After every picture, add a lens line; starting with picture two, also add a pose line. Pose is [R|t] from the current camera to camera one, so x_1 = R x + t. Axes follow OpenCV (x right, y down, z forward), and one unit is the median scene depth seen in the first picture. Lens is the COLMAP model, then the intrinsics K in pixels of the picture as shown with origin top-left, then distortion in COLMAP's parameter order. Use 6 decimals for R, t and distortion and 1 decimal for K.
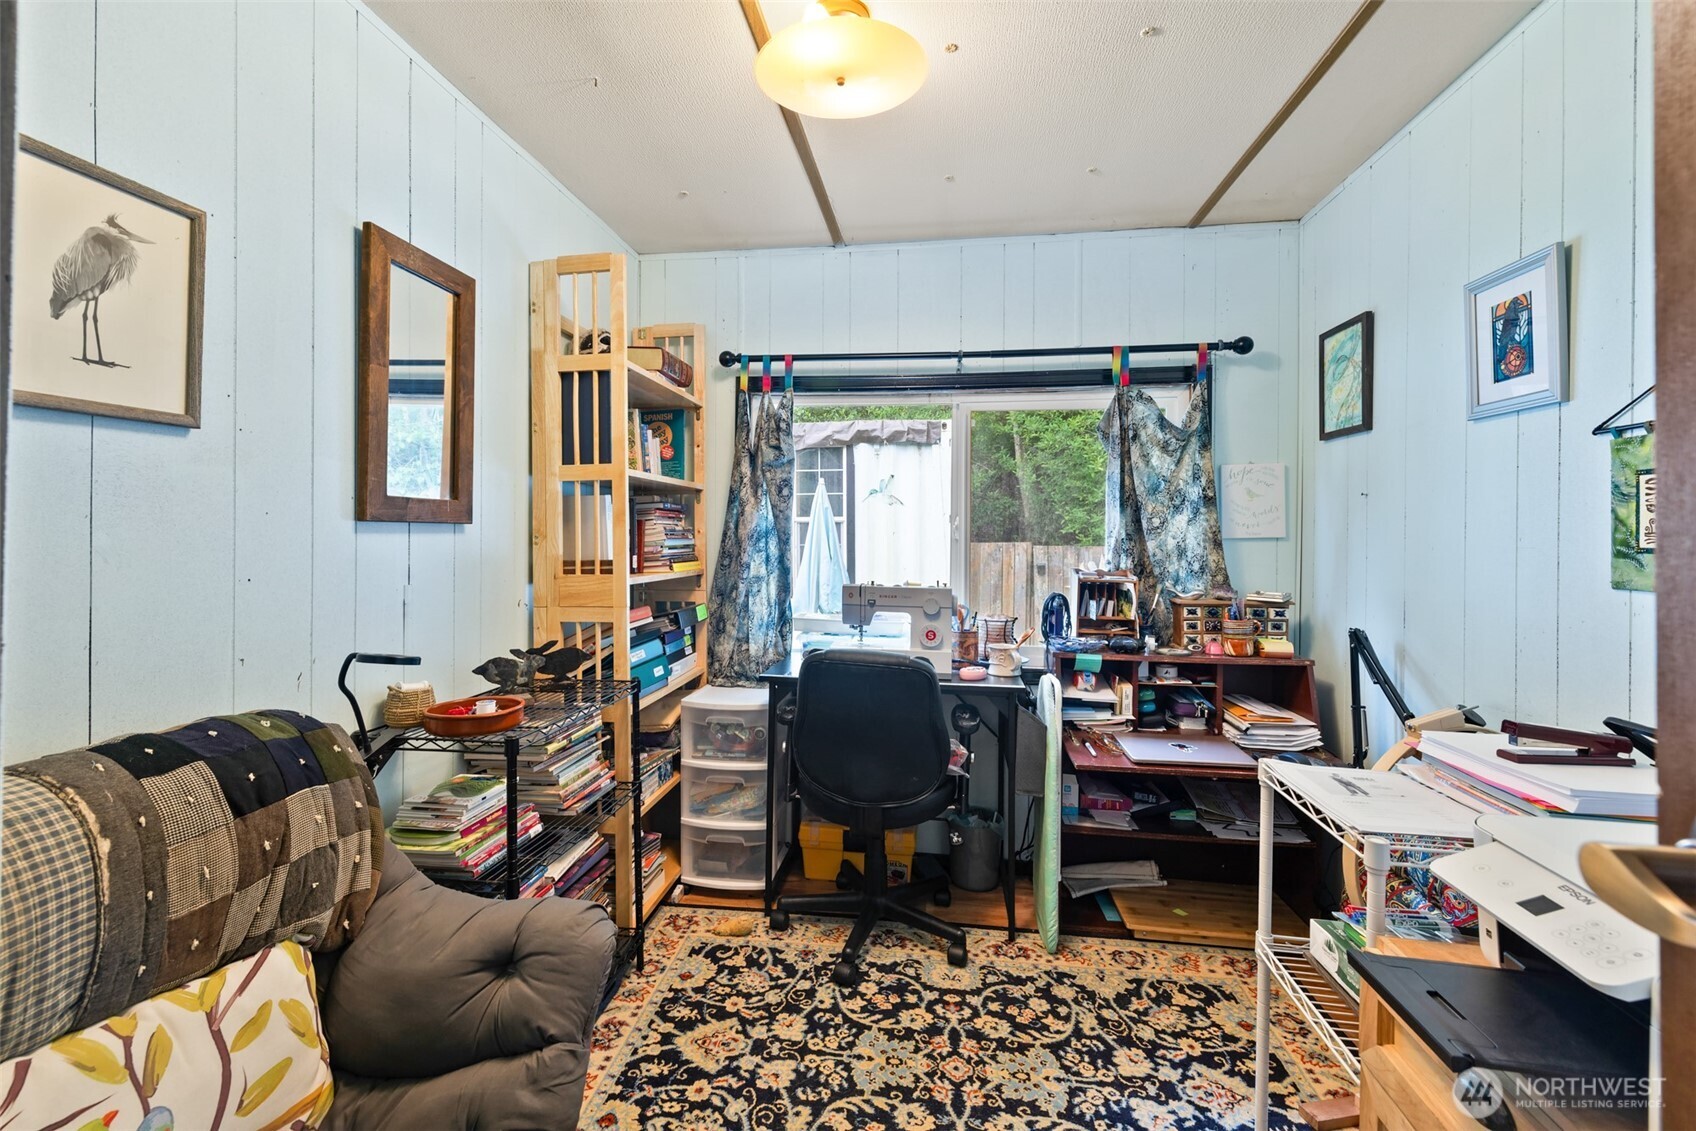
lens RADIAL K [[729.6, 0, 842.7], [0, 729.6, 531.3], [0, 0, 1]] dist [-0.002017, 0.002074]
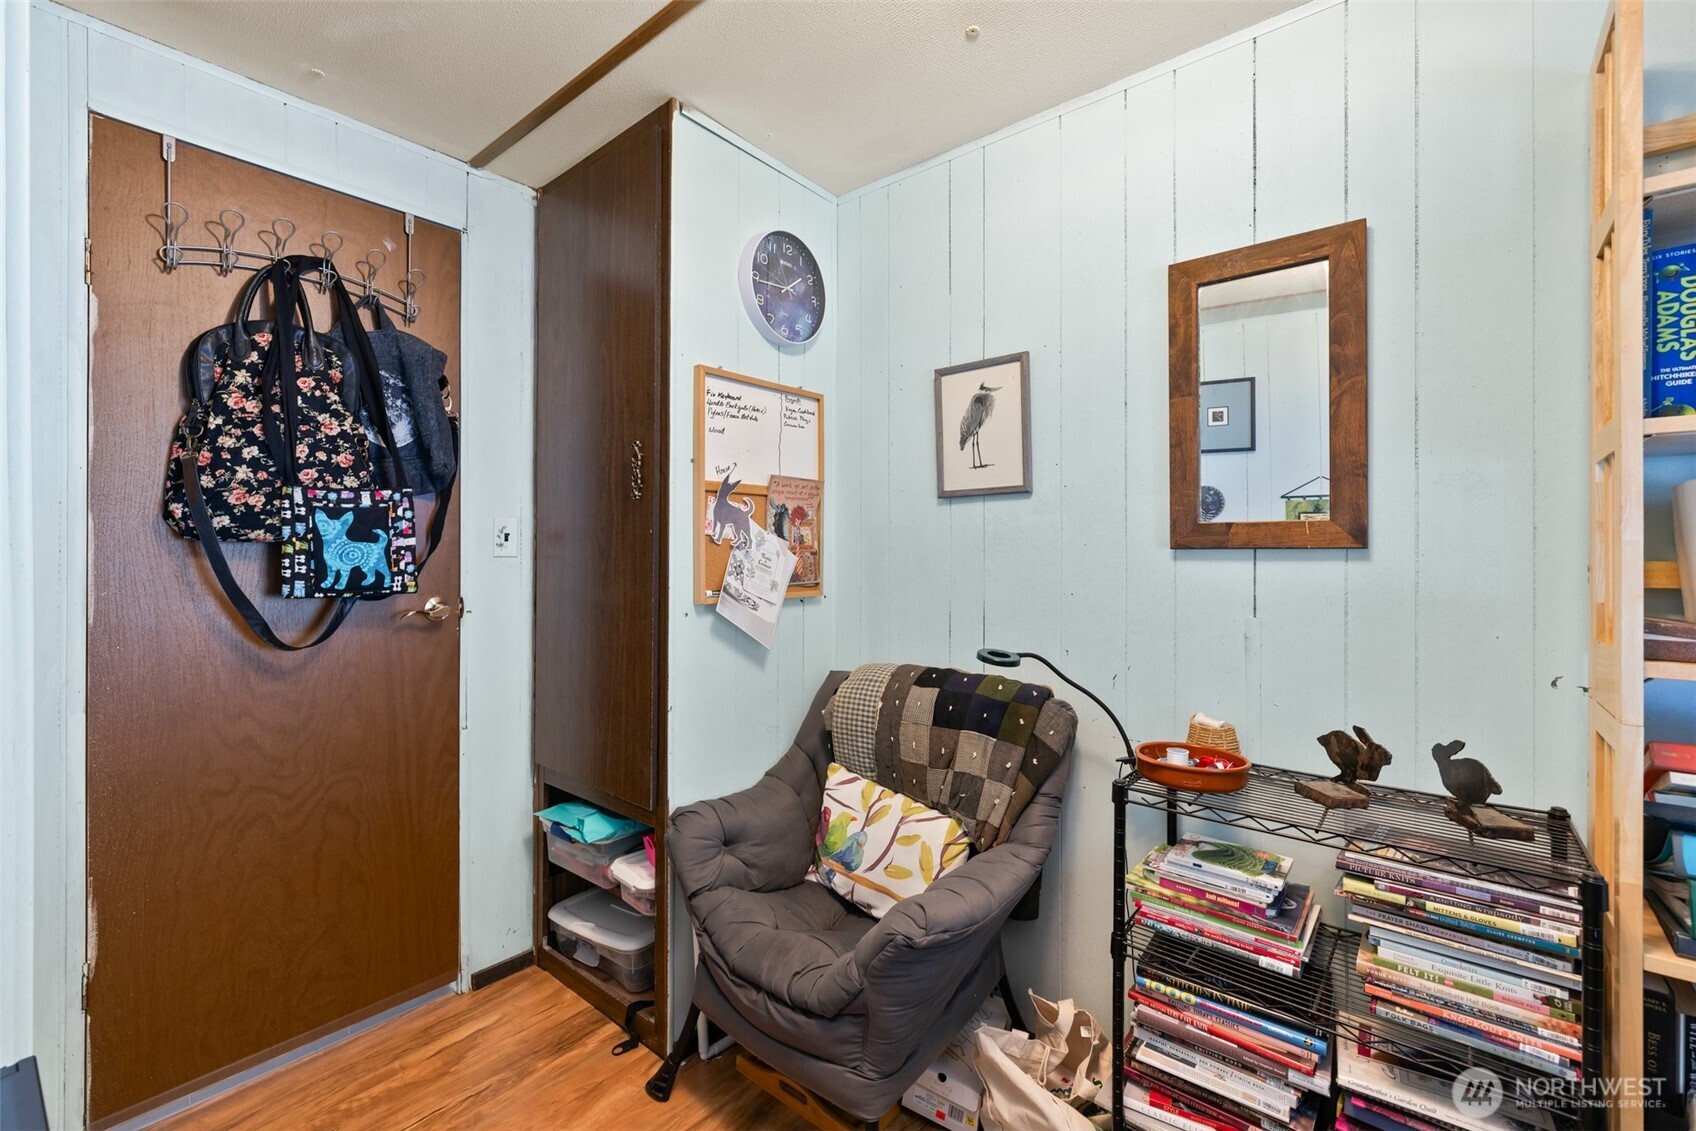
lens RADIAL K [[729.6, 0, 848.6], [0, 729.6, 561.7], [0, 0, 1]] dist [-0.002017, 0.002074]
pose [[-0.526272, -0.002864, -0.850311, 0.495177], [-0.003965, 0.999992, -0.000914, 0.007323], [0.850307, 0.002890, -0.526279, 1.170618]]
